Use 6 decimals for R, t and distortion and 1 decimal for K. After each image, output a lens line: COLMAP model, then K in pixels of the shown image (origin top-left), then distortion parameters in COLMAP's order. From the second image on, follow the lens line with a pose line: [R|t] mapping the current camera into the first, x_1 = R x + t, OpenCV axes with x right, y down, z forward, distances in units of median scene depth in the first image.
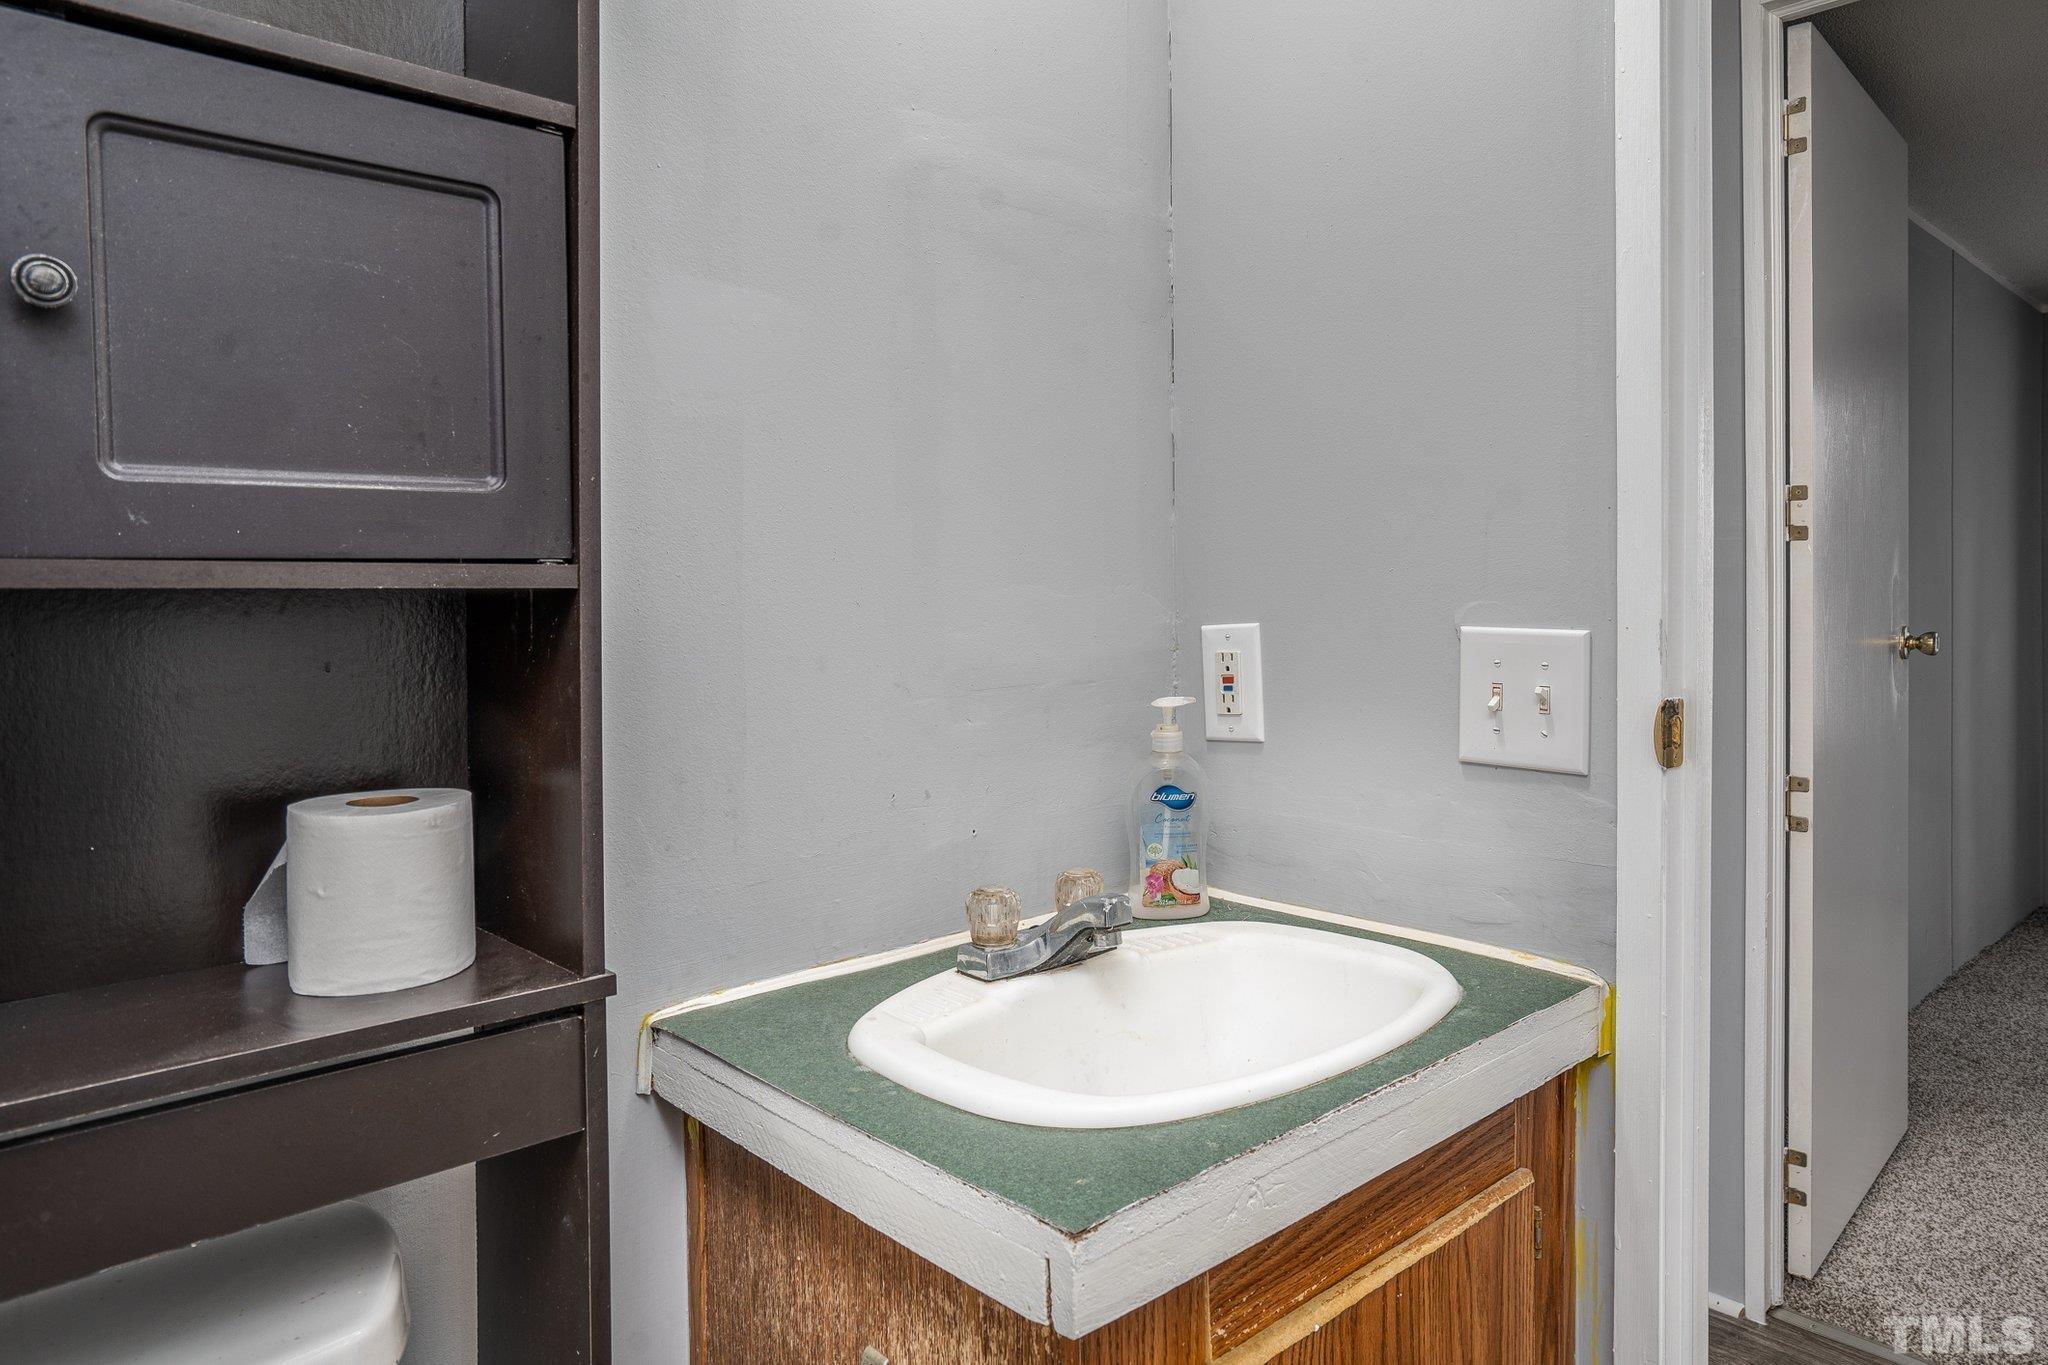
lens RADIAL K [[1395.5, 0, 1020.2], [0, 1395.5, 632.5], [0, 0, 1]] dist [-0.001676, 0.002386]
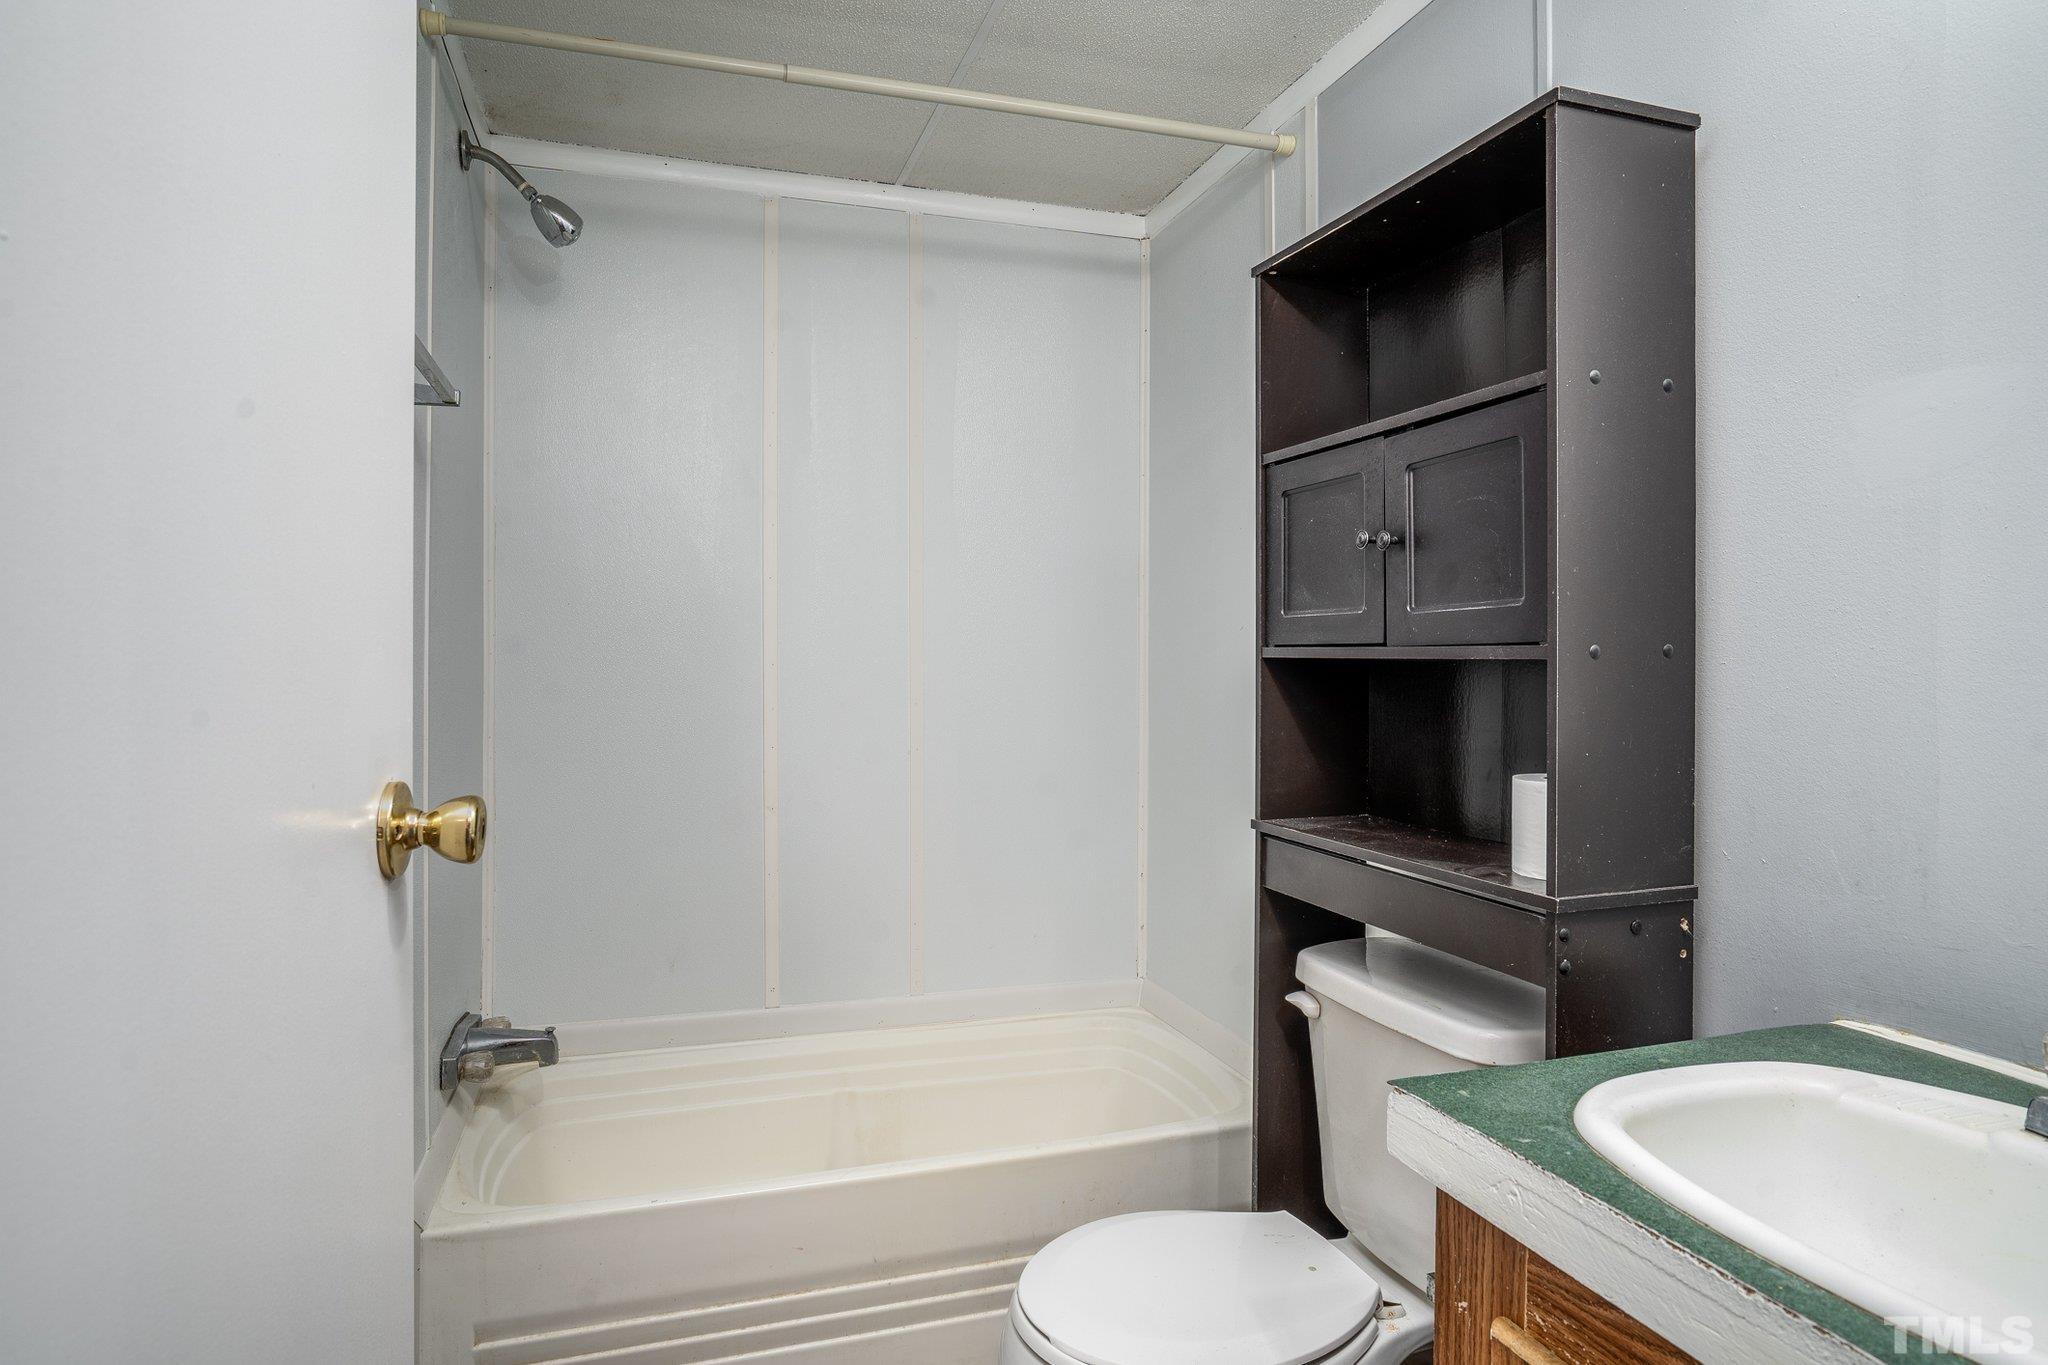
lens RADIAL K [[1222.7, 0, 1022.6], [0, 1222.7, 669.6], [0, 0, 1]] dist [-0.003119, 0.001393]
pose [[-0.461408, 0.011219, -0.887117, 1.197214], [-0.022975, 0.999434, 0.024589, -0.037795], [0.886891, 0.031727, -0.460889, 1.060692]]
